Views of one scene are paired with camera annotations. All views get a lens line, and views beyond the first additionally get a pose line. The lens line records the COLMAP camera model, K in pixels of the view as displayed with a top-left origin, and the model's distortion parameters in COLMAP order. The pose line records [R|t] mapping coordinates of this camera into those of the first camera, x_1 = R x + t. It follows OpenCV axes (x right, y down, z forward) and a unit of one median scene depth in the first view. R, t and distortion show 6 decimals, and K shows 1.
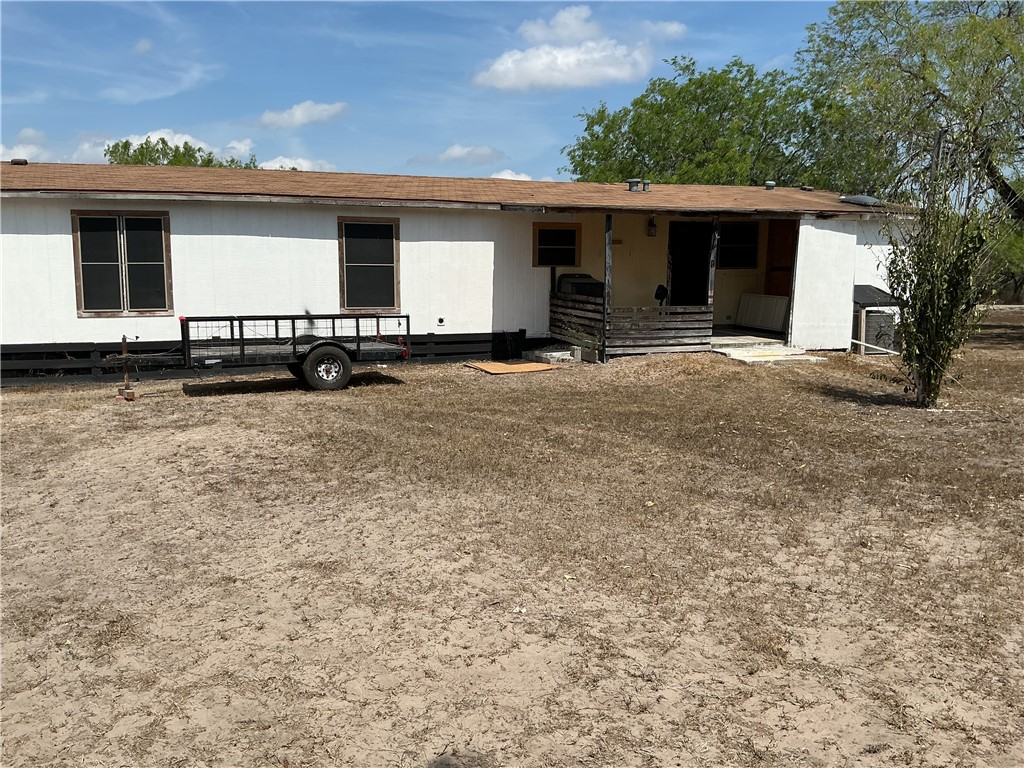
lens RADIAL K [[908.8, 0, 479.8], [0, 908.8, 381.0], [0, 0, 1]] dist [0.081848, -0.162384]
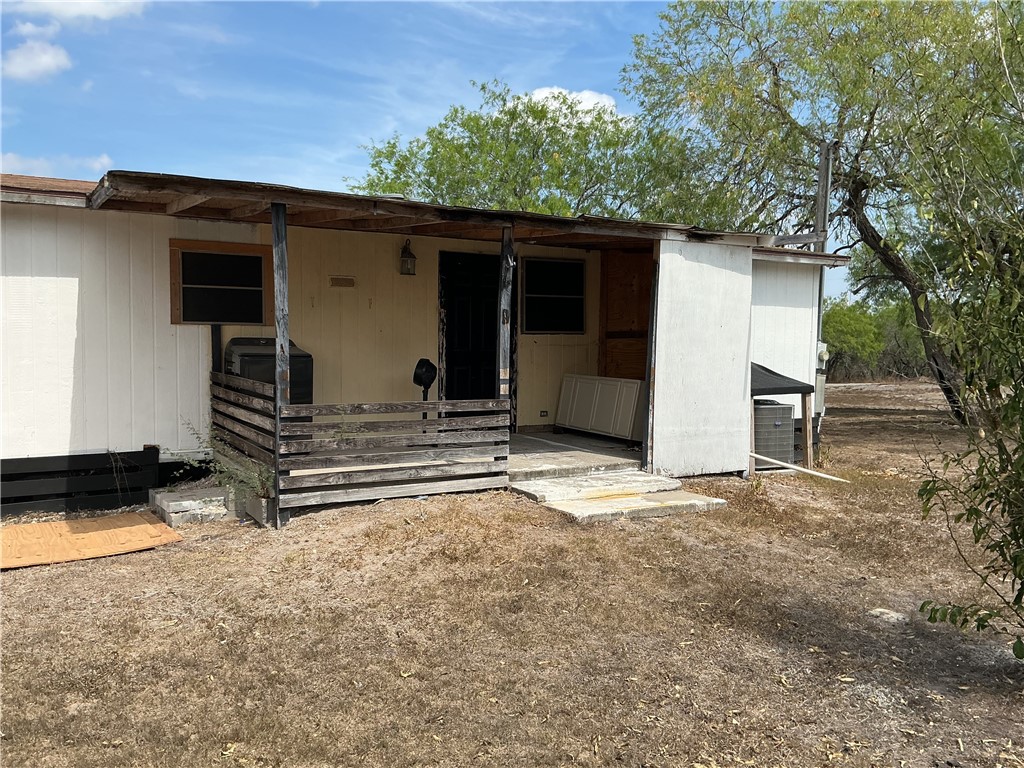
lens RADIAL K [[908.8, 0, 479.8], [0, 908.8, 381.0], [0, 0, 1]] dist [0.081848, -0.162384]
pose [[0.982884, -0.005372, 0.184147, 0.140531], [0.021556, 0.996062, -0.085997, -0.047308], [-0.182960, 0.088494, 0.979129, 0.487474]]
